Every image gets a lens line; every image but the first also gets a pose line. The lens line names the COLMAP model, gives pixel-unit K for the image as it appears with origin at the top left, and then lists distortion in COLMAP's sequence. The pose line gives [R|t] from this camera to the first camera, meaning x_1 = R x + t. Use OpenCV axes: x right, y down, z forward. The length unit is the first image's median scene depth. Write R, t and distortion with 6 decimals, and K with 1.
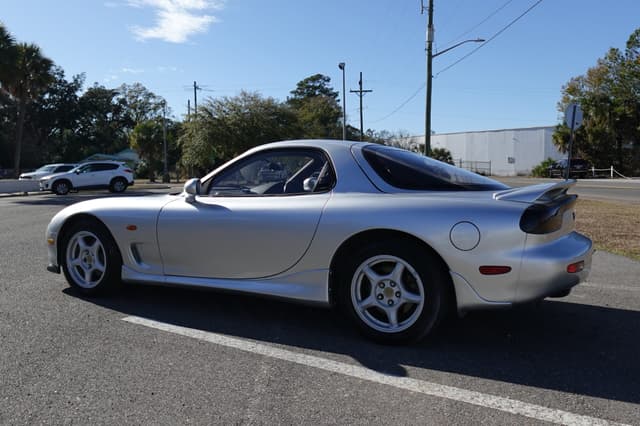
lens RADIAL K [[541.3, 0, 322.0], [0, 541.3, 215.3], [0, 0, 1]] dist [-0.018766, 0.036314]
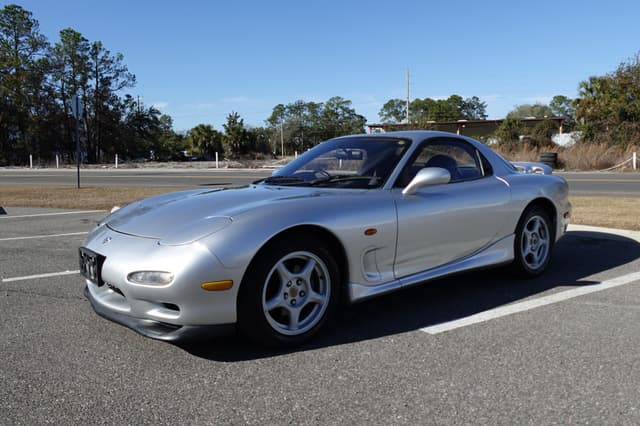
lens RADIAL K [[514.4, 0, 316.2], [0, 514.4, 215.9], [0, 0, 1]] dist [-0.010057, 0.014710]
pose [[0.411250, -0.108841, 0.905001, -0.128540], [0.085552, 0.993072, 0.080557, -0.008273], [-0.907499, 0.044295, 0.417713, 0.089832]]
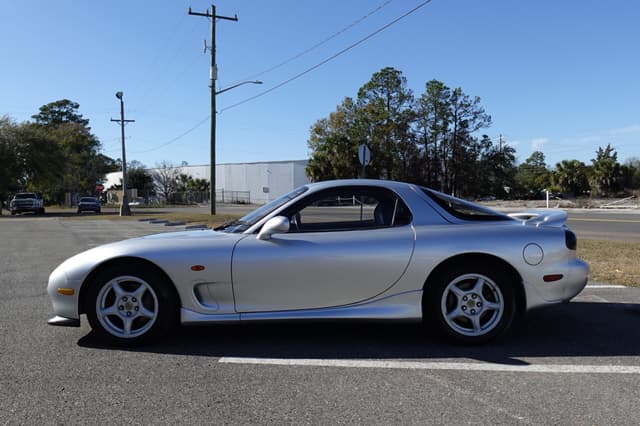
lens RADIAL K [[514.4, 0, 323.5], [0, 514.4, 227.2], [0, 0, 1]] dist [-0.010057, 0.014710]
pose [[0.892918, -0.034760, 0.448876, -0.067283], [0.047557, 0.998719, -0.017263, -0.002841], [-0.447701, 0.036762, 0.893427, 0.007997]]
